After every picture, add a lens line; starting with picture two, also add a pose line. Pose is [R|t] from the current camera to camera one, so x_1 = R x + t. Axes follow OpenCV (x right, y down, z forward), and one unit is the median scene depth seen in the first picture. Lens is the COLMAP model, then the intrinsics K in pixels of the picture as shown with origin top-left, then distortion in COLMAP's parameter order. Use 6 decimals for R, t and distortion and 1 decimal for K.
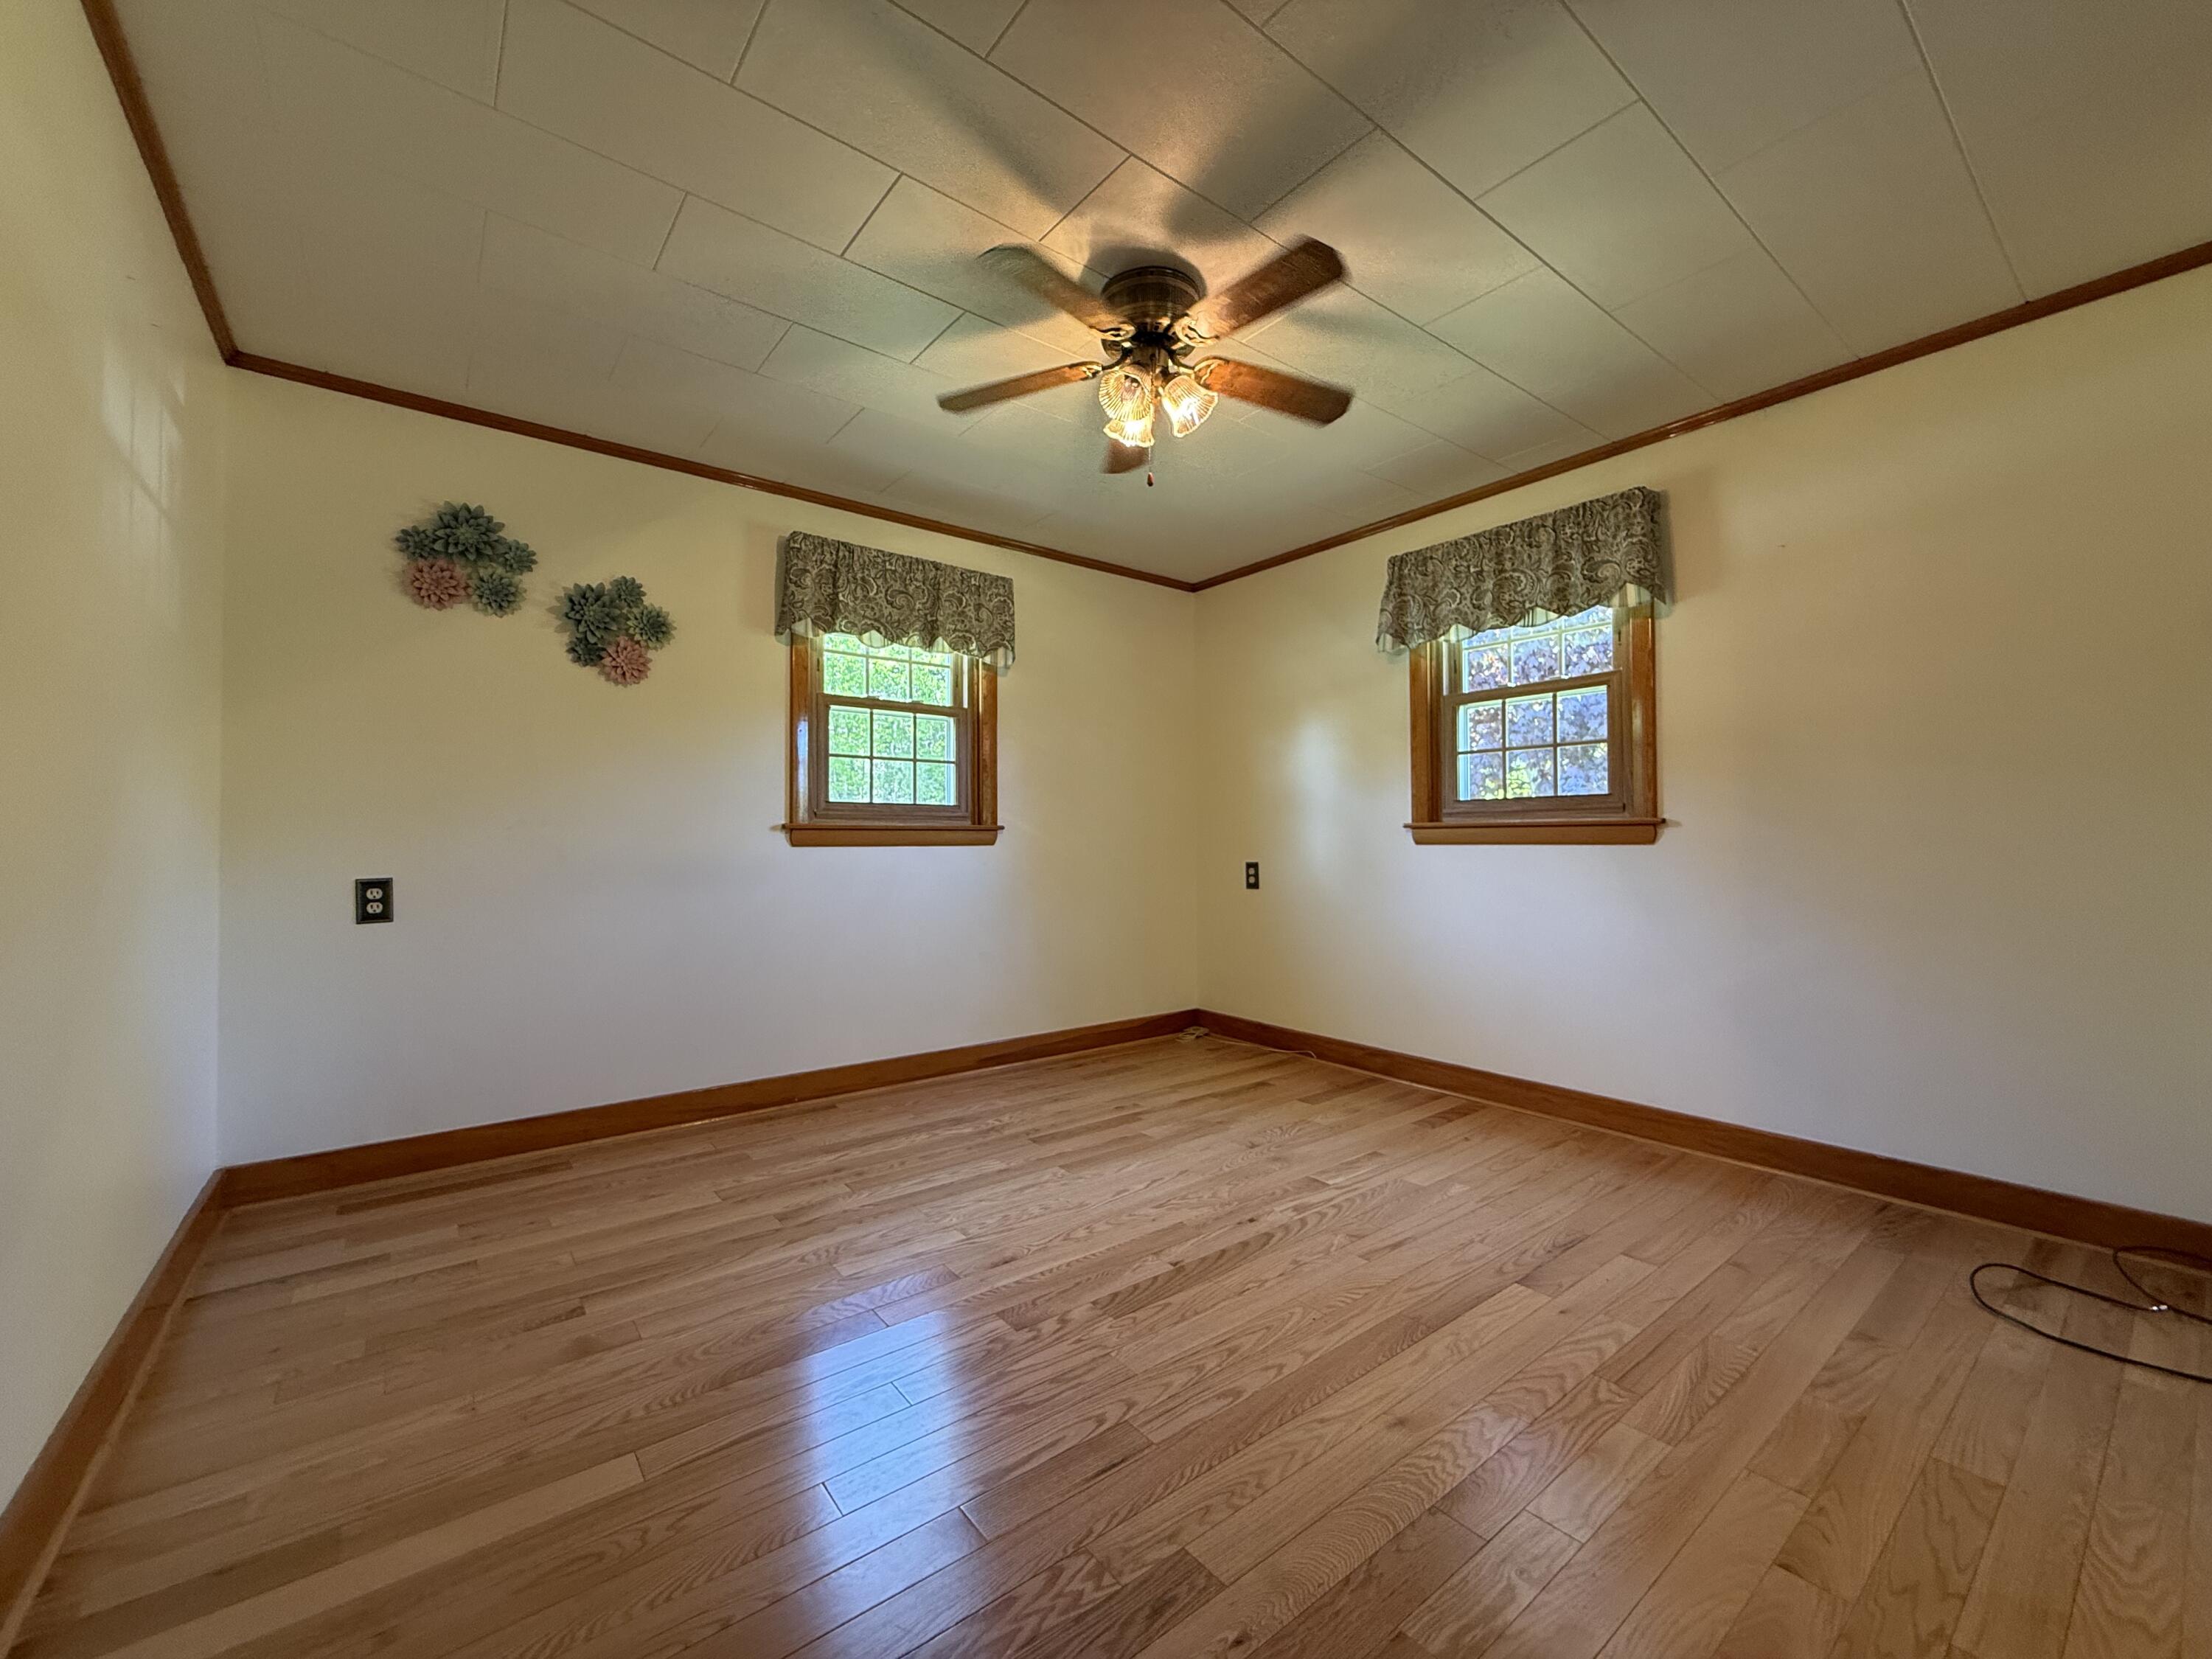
lens RADIAL K [[884.6, 0, 1106.6], [0, 884.6, 830.4], [0, 0, 1]] dist [-0.001767, 0.001234]
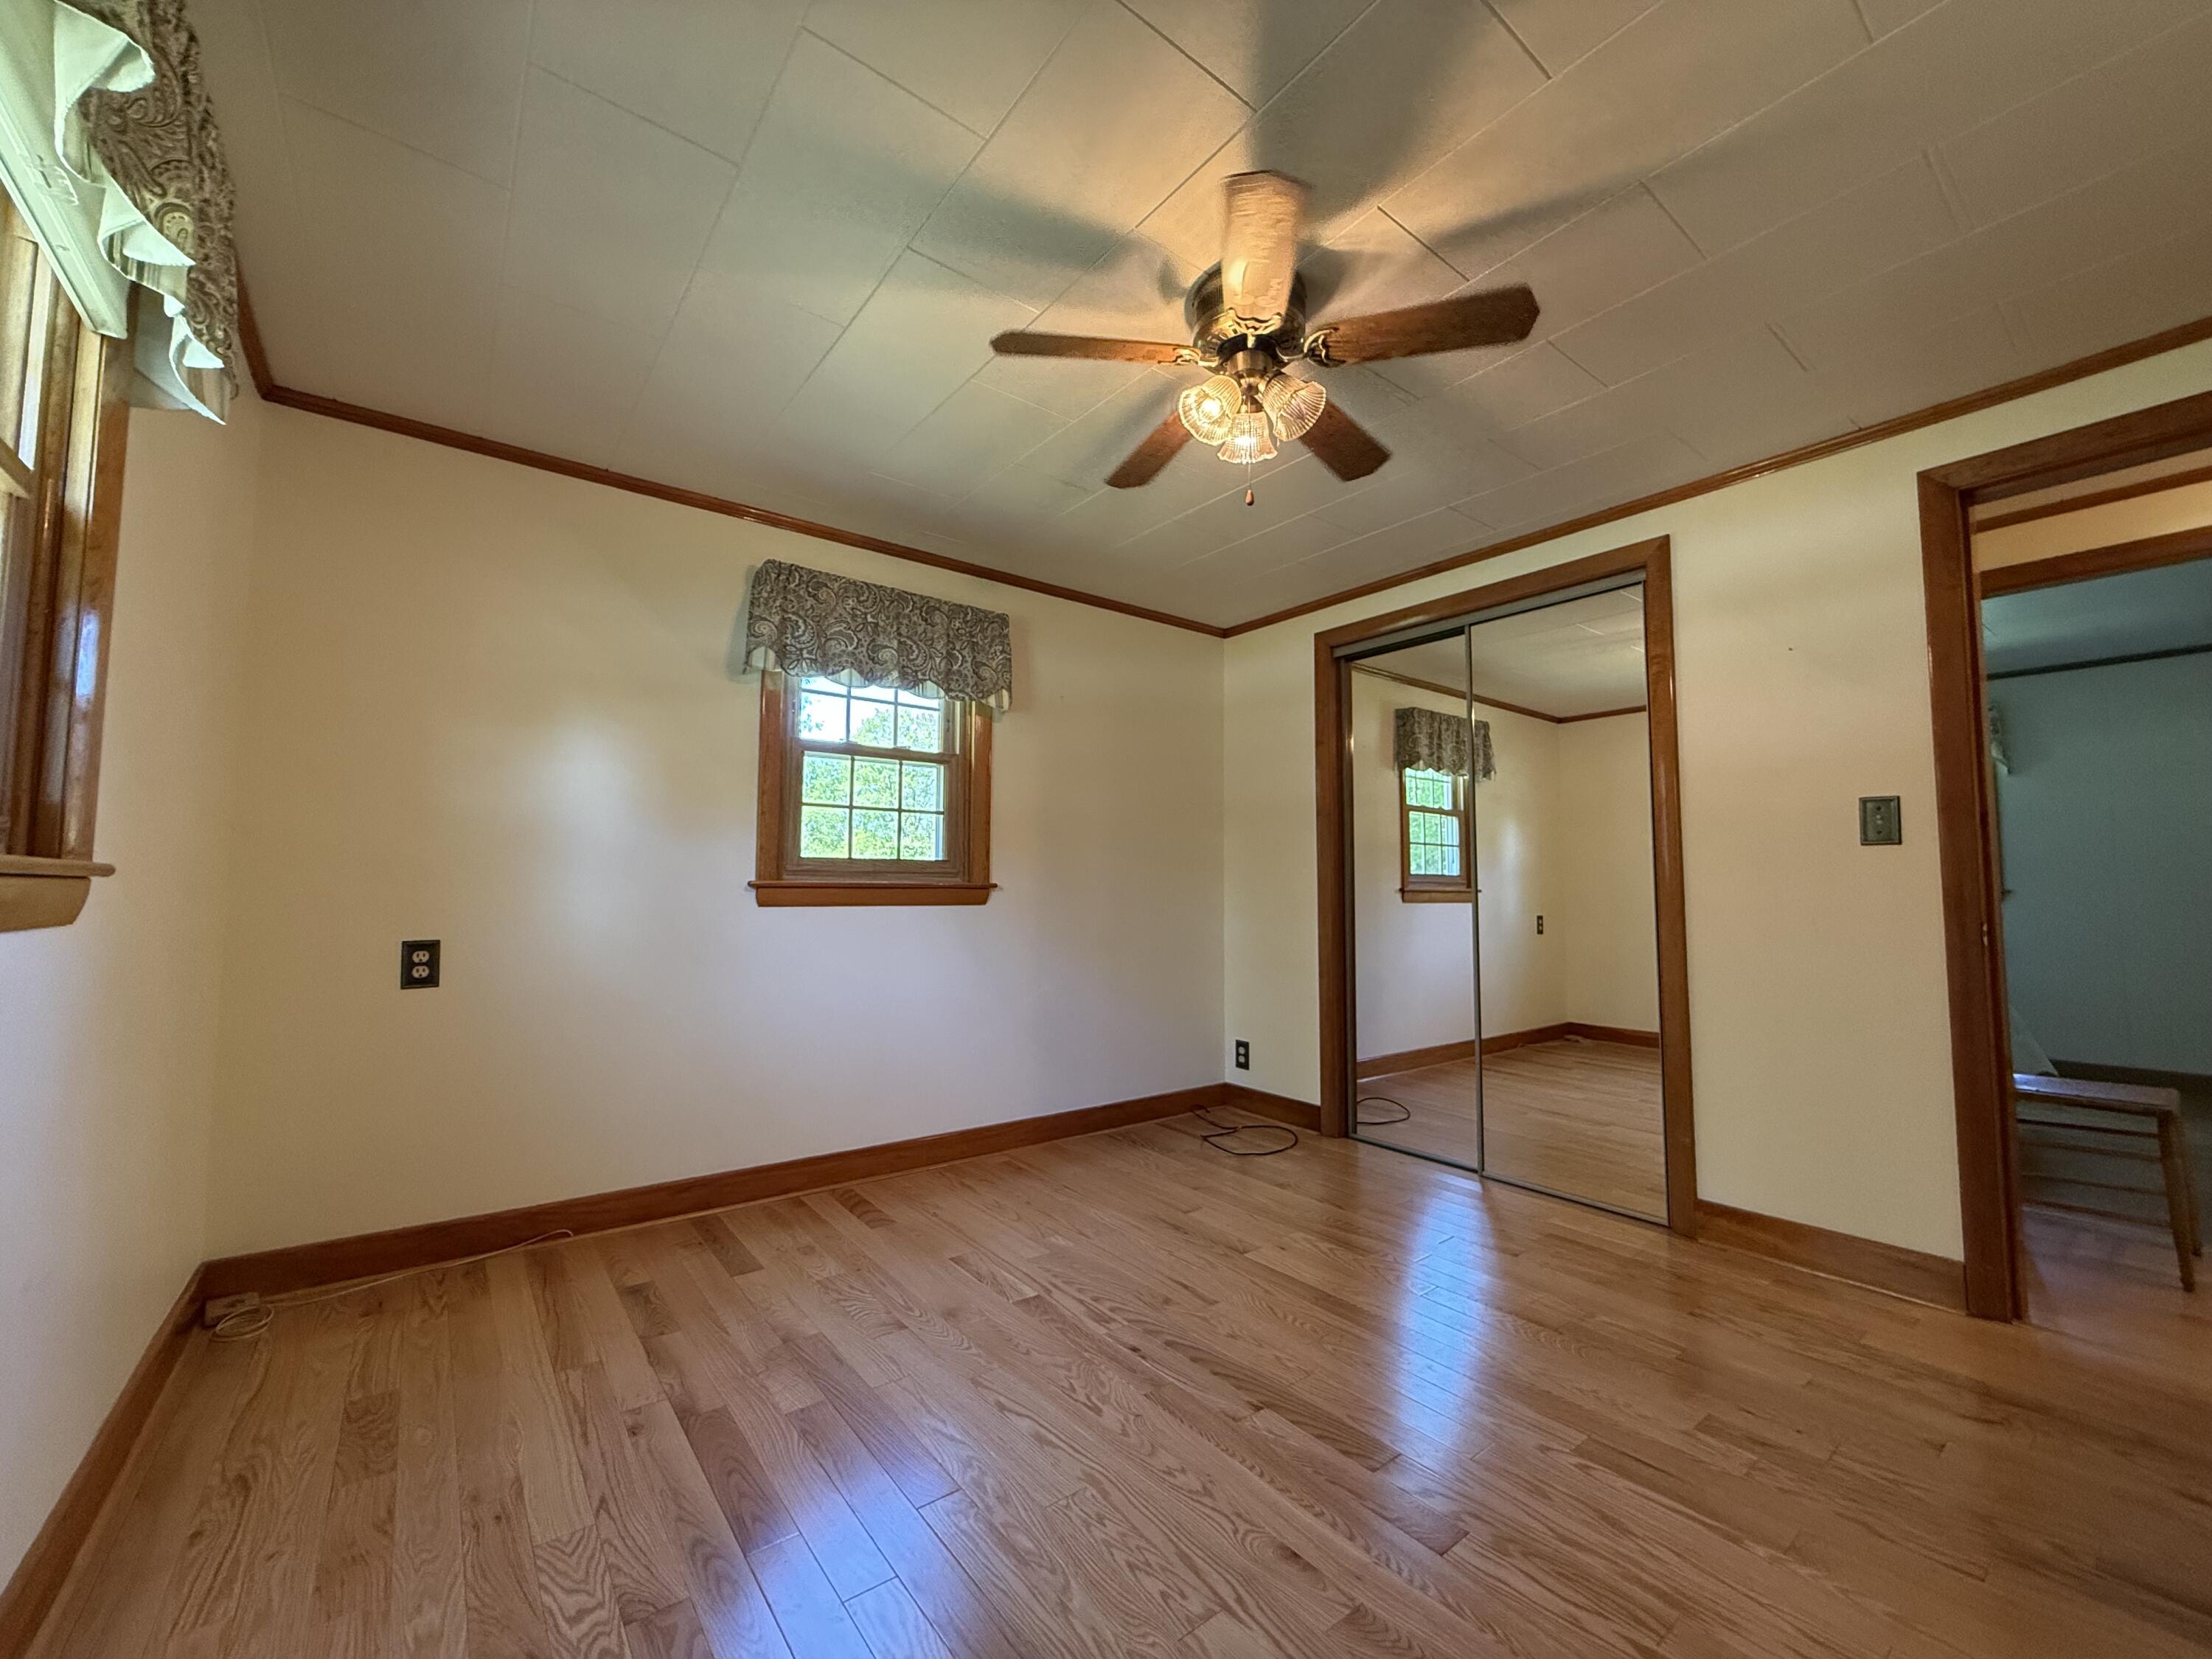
lens RADIAL K [[884.6, 0, 1089.1], [0, 884.6, 835.7], [0, 0, 1]] dist [-0.001767, 0.001234]
pose [[0.013934, 0.064080, 0.997848, -0.560941], [-0.018764, 0.997785, -0.063814, -0.004067], [-0.999727, -0.017834, 0.015106, 0.796083]]
